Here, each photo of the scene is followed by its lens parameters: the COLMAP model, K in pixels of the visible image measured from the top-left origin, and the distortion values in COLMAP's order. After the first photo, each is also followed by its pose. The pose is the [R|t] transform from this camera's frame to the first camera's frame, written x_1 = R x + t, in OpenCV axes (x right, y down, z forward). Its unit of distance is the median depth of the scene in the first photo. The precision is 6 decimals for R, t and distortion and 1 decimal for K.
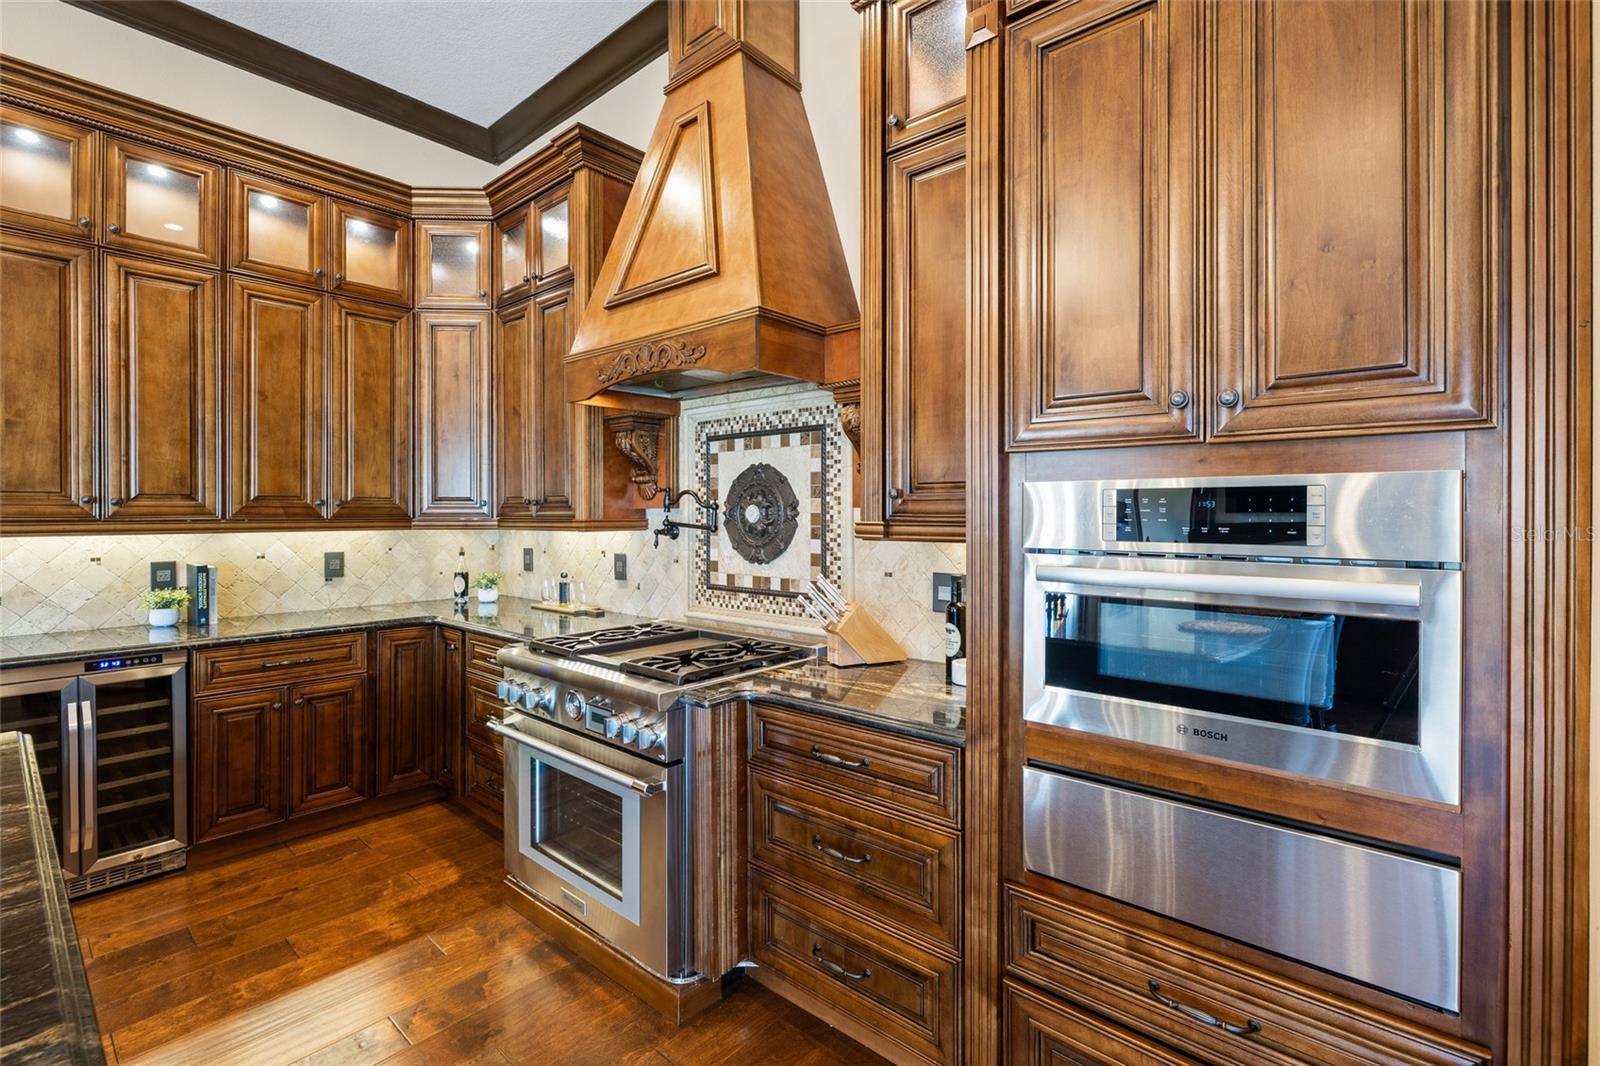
lens RADIAL K [[715.4, 0, 795.1], [0, 715.4, 516.2], [0, 0, 1]] dist [-0.004317, 0.000893]
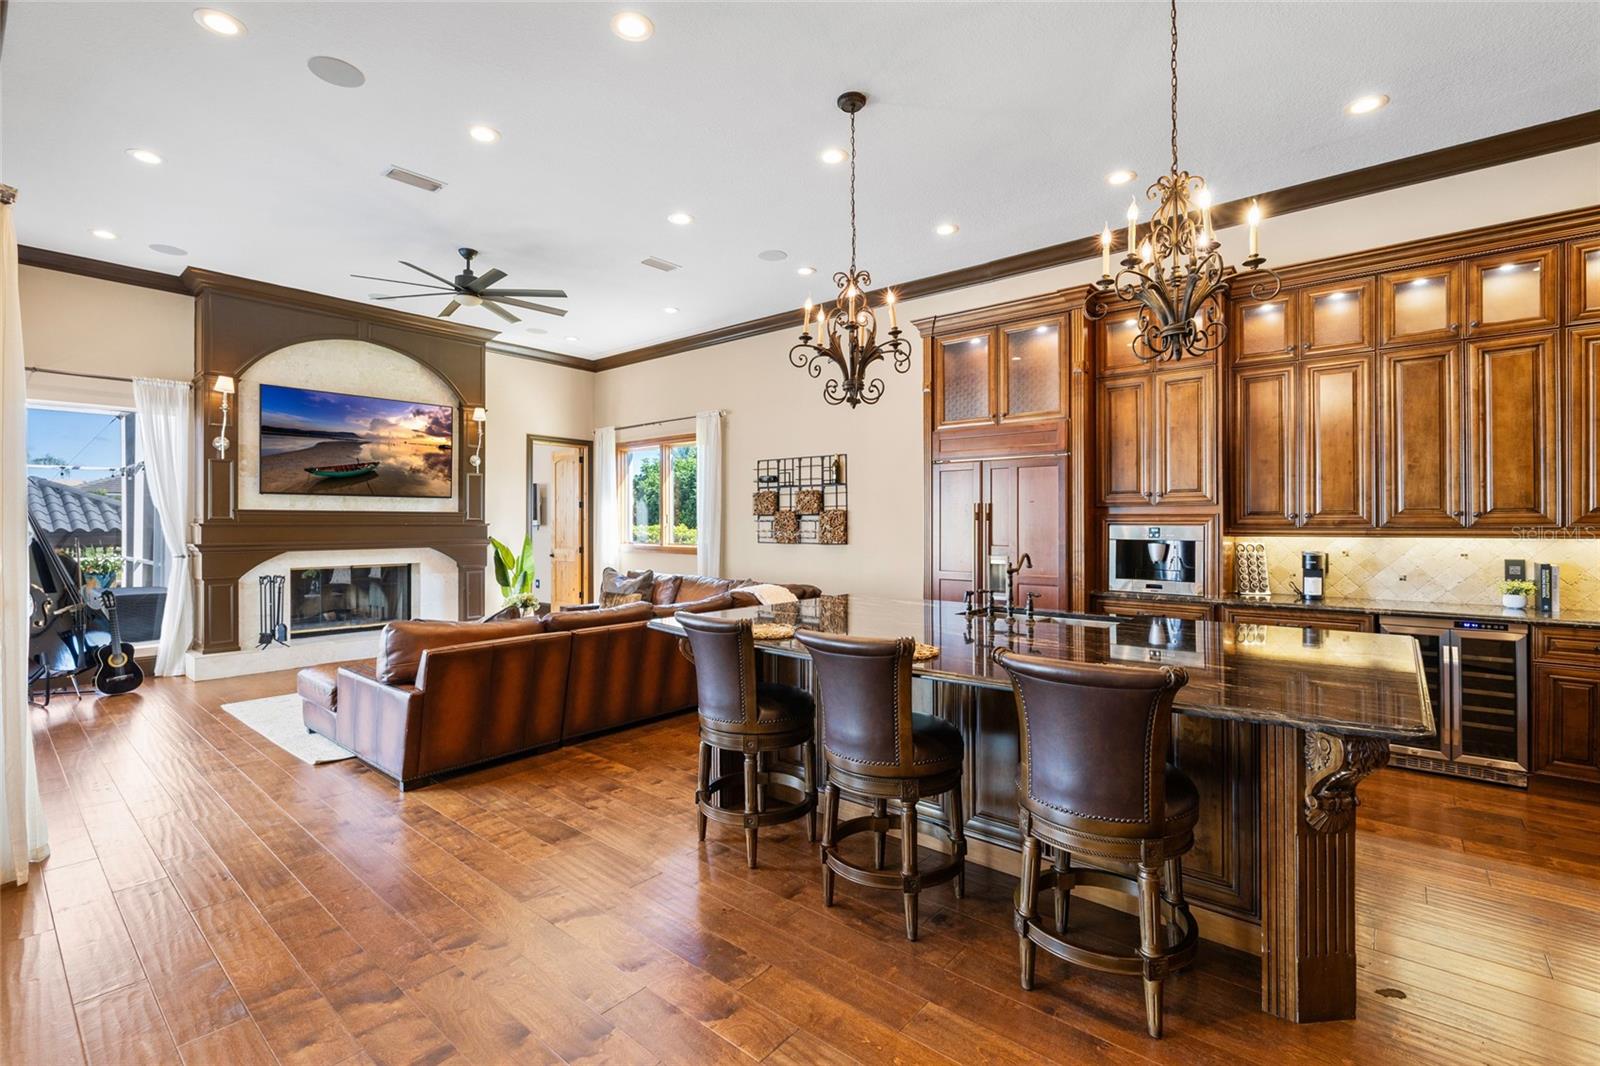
lens RADIAL K [[715.9, 0, 797.4], [0, 715.9, 520.6], [0, 0, 1]] dist [-0.006599, 0.000972]
pose [[0.020709, -0.005291, -0.999772, 0.414903], [-0.002500, 0.999983, -0.005344, 0.002638], [0.999782, 0.002610, 0.020695, -0.362632]]
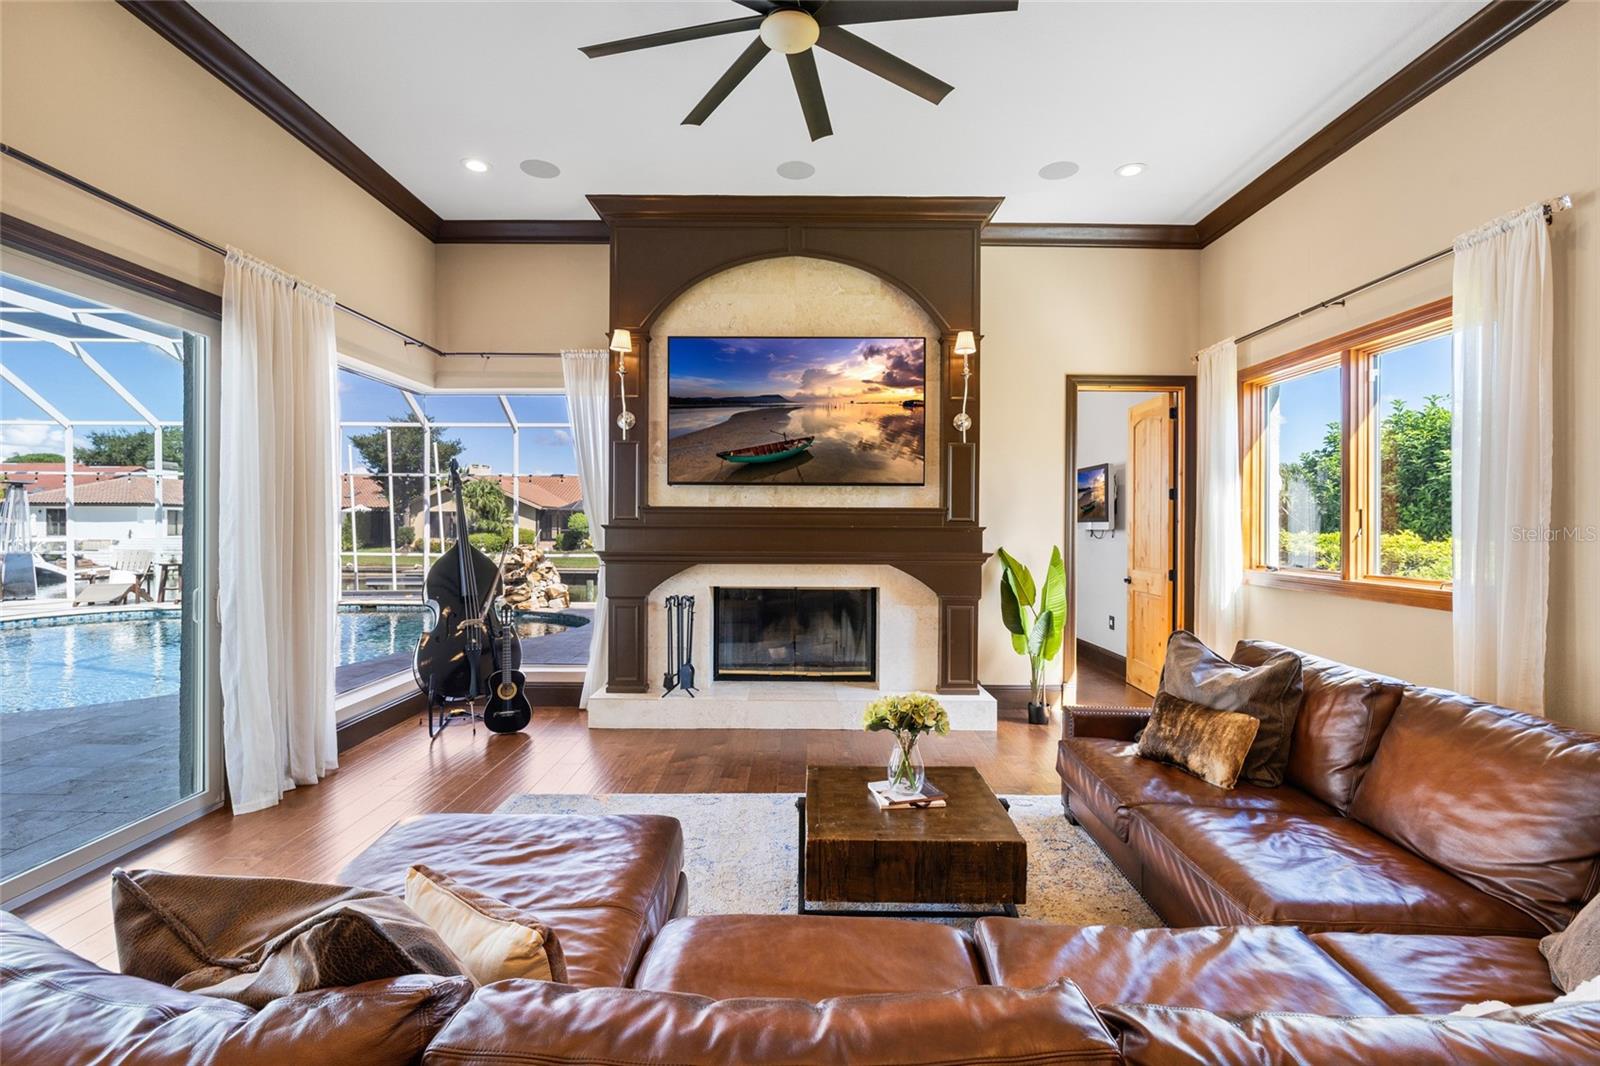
lens RADIAL K [[715.9, 0, 797.4], [0, 715.9, 520.6], [0, 0, 1]] dist [-0.006599, 0.000972]
pose [[-0.754152, -0.008761, -0.656642, -0.979586], [-0.008530, 0.999957, -0.003545, -0.002408], [0.656645, 0.002928, -0.754194, -0.544104]]
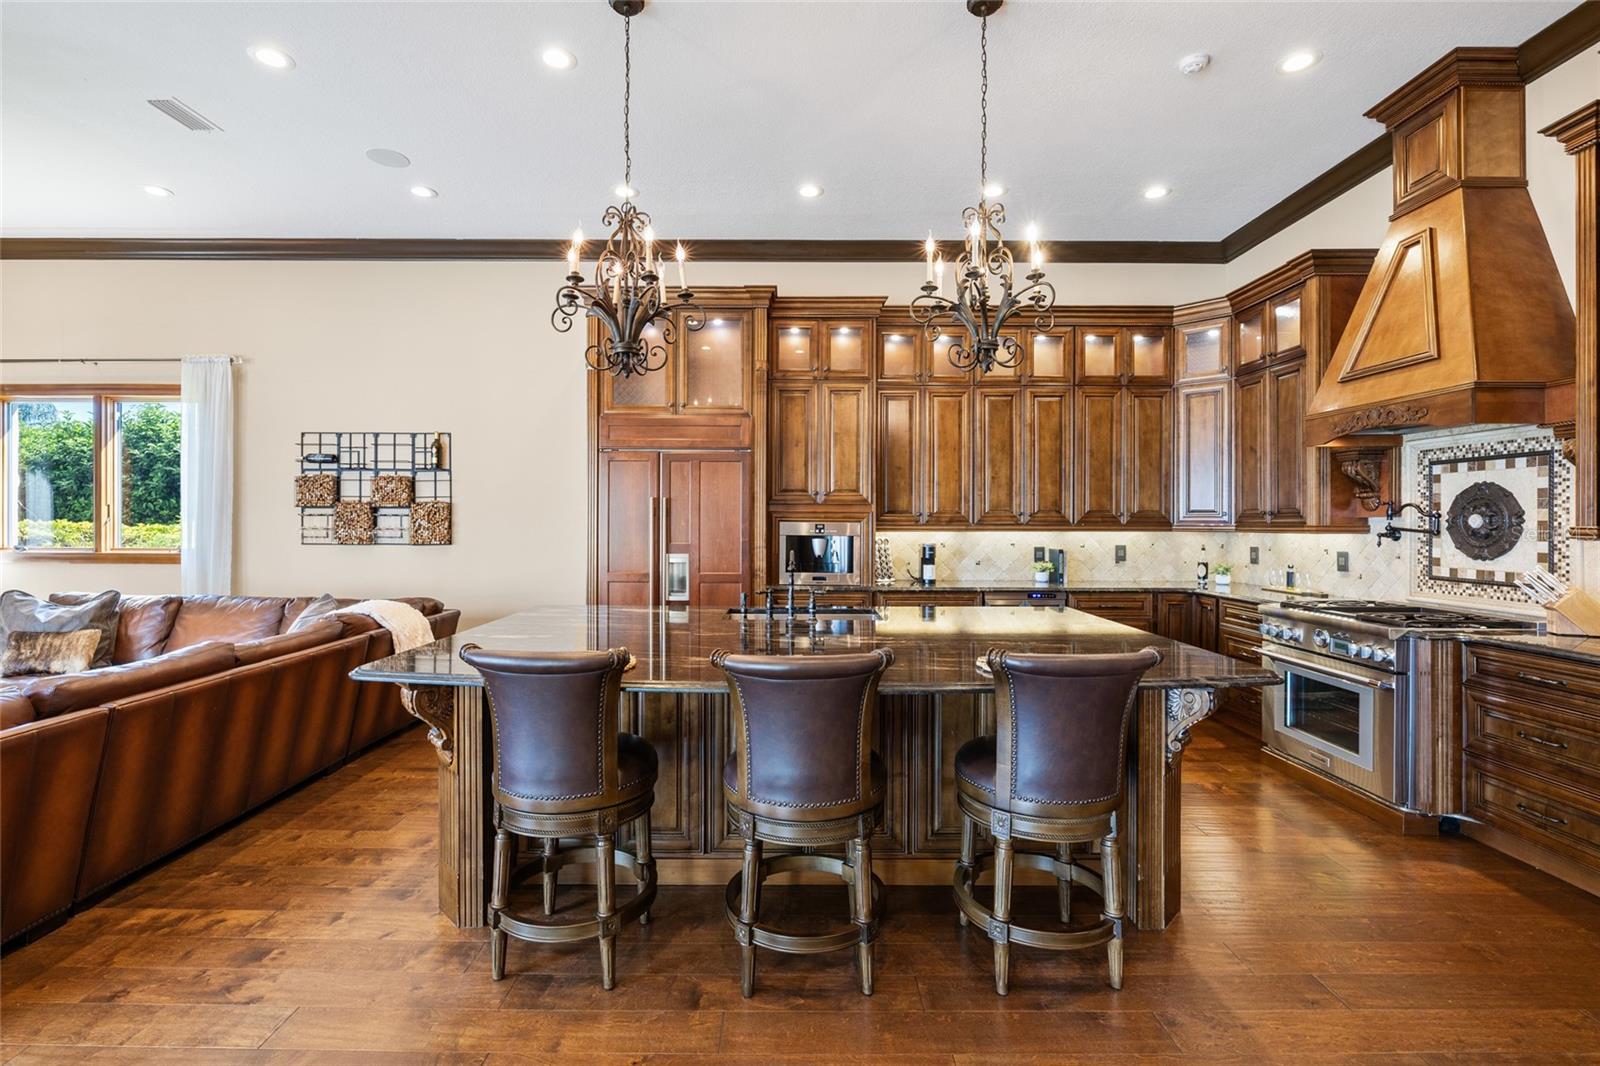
lens RADIAL K [[720.4, 0, 792.6], [0, 720.4, 522.1], [0, 0, 1]] dist [-0.005134, 0.000836]
pose [[0.658444, 0.002332, -0.752626, 0.097631], [-0.004921, 0.999987, -0.001206, 0.005425], [0.752614, 0.004498, 0.658447, -0.737327]]
